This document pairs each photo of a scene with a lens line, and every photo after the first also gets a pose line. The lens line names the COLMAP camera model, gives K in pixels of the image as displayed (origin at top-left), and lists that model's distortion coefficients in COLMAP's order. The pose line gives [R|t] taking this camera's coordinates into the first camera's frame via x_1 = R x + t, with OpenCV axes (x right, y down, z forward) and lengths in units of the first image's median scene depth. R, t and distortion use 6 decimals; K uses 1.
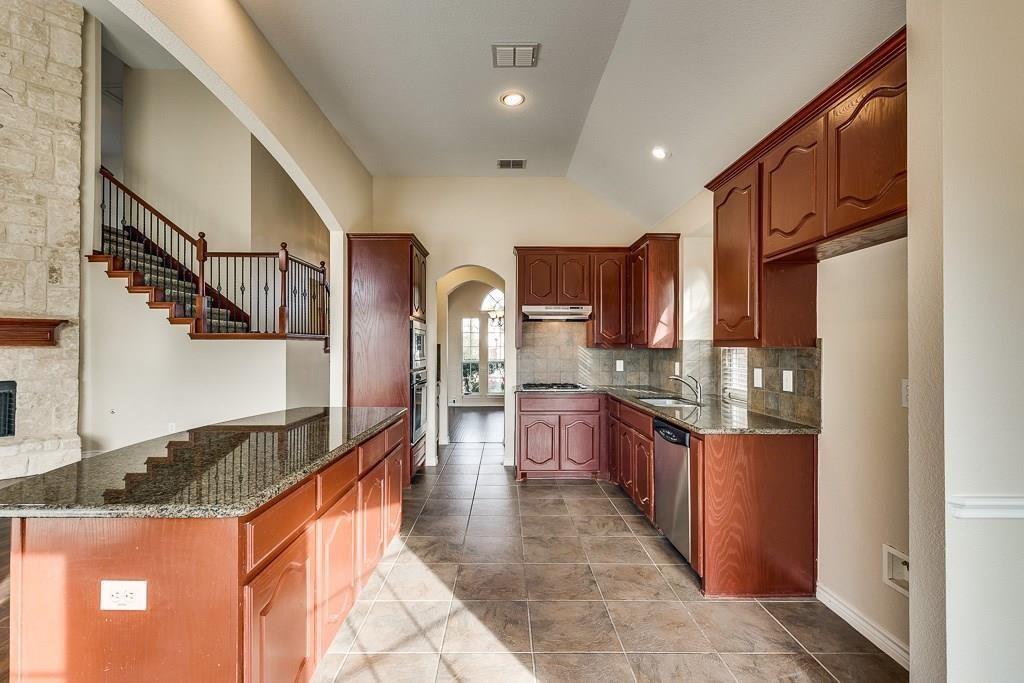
lens RADIAL K [[443.0, 0, 489.3], [0, 443.0, 345.8], [0, 0, 1]] dist [-0.000294, -0.000724]
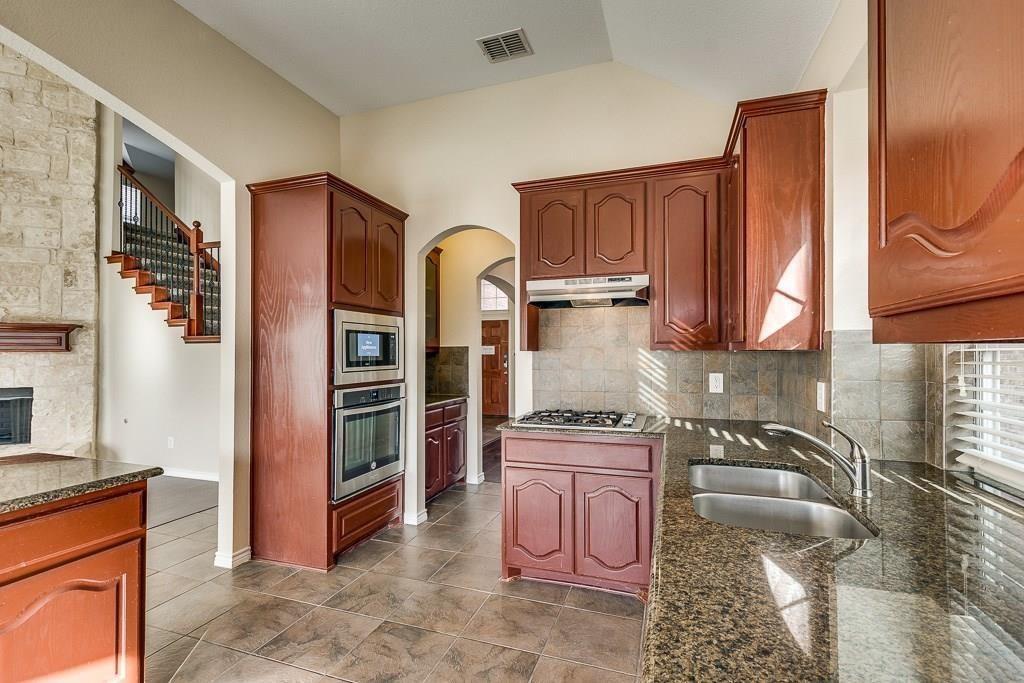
lens RADIAL K [[443.4, 0, 500.2], [0, 443.4, 350.6], [0, 0, 1]] dist [0.000101, -0.000049]
pose [[0.945314, -0.005222, -0.326119, 0.222191], [0.005162, 0.999986, -0.001051, 0.004188], [0.326120, -0.000690, 0.945328, 0.397467]]
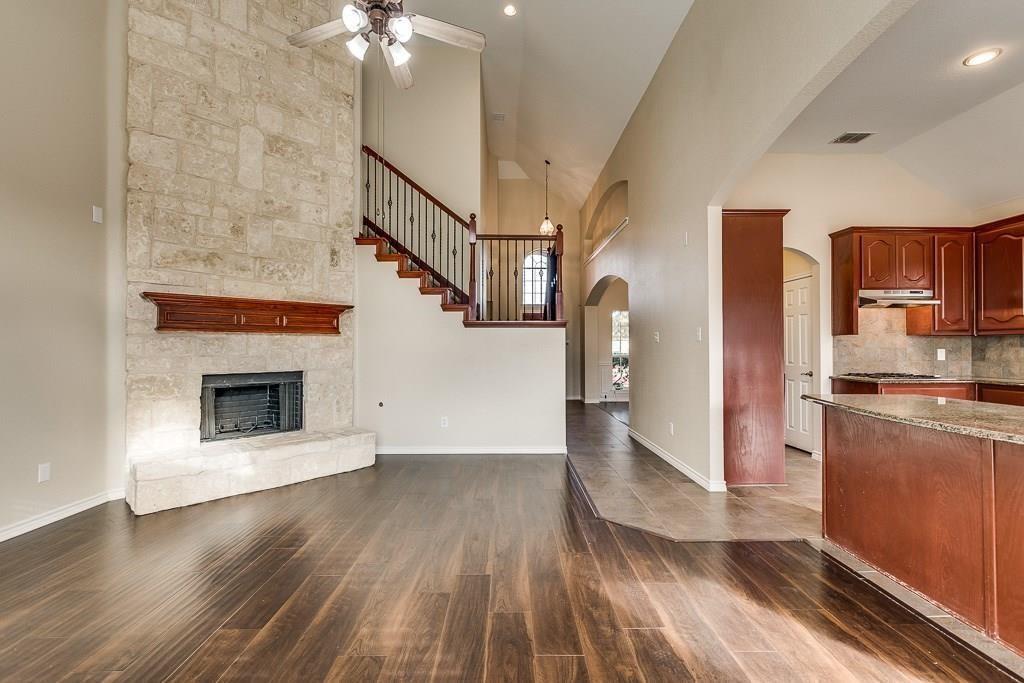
lens RADIAL K [[442.0, 0, 499.8], [0, 442.0, 344.0], [0, 0, 1]] dist [-0.000338, -0.000425]
pose [[0.999973, -0.000654, 0.007348, -0.650642], [0.000662, 0.999999, -0.001137, 0.022954], [-0.007347, 0.001142, 0.999972, 0.068438]]
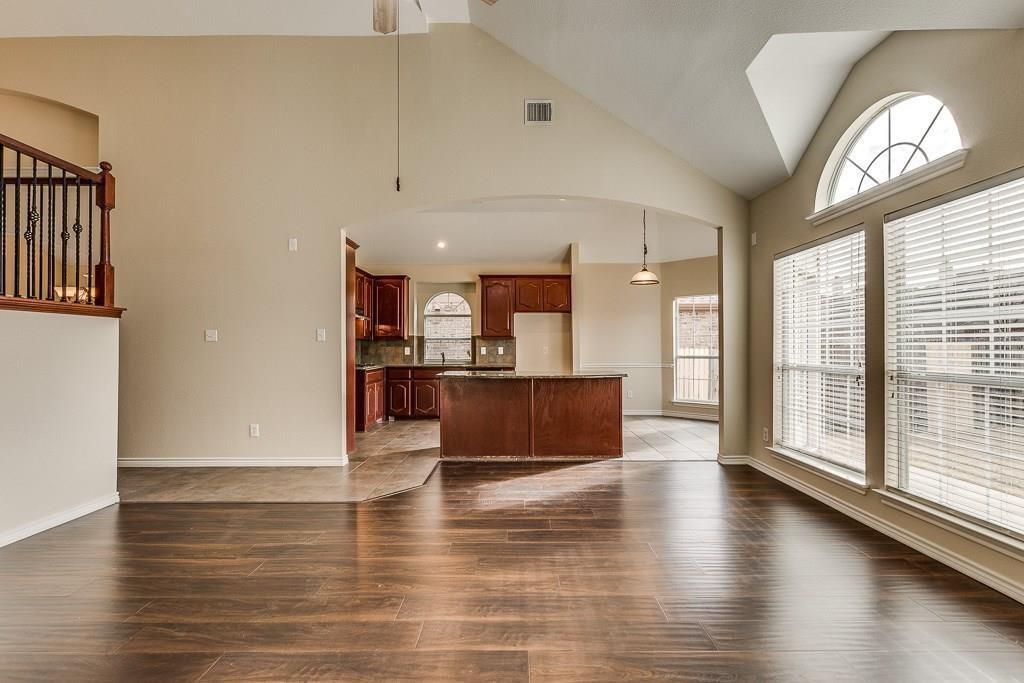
lens RADIAL K [[447.4, 0, 529.4], [0, 447.4, 342.5], [0, 0, 1]] dist [0.000628, -0.000177]
pose [[-0.024639, 0.006327, 0.999676, -1.204383], [-0.003155, 0.999974, -0.006406, 0.022619], [-0.999691, -0.003312, -0.024619, 0.452329]]
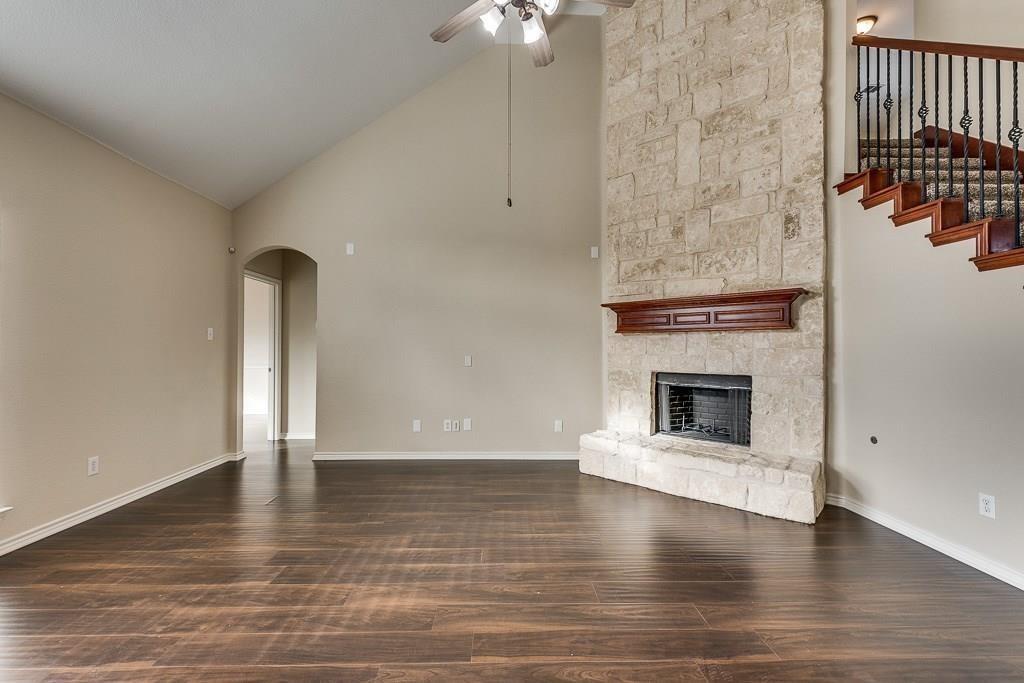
lens RADIAL K [[442.0, 0, 529.2], [0, 442.0, 343.8], [0, 0, 1]] dist [0.003305, -0.000045]
pose [[0.051480, -0.009084, -0.998633, -0.319888], [0.005270, 0.999947, -0.008825, 0.027776], [0.998660, -0.004809, 0.051526, 0.562591]]
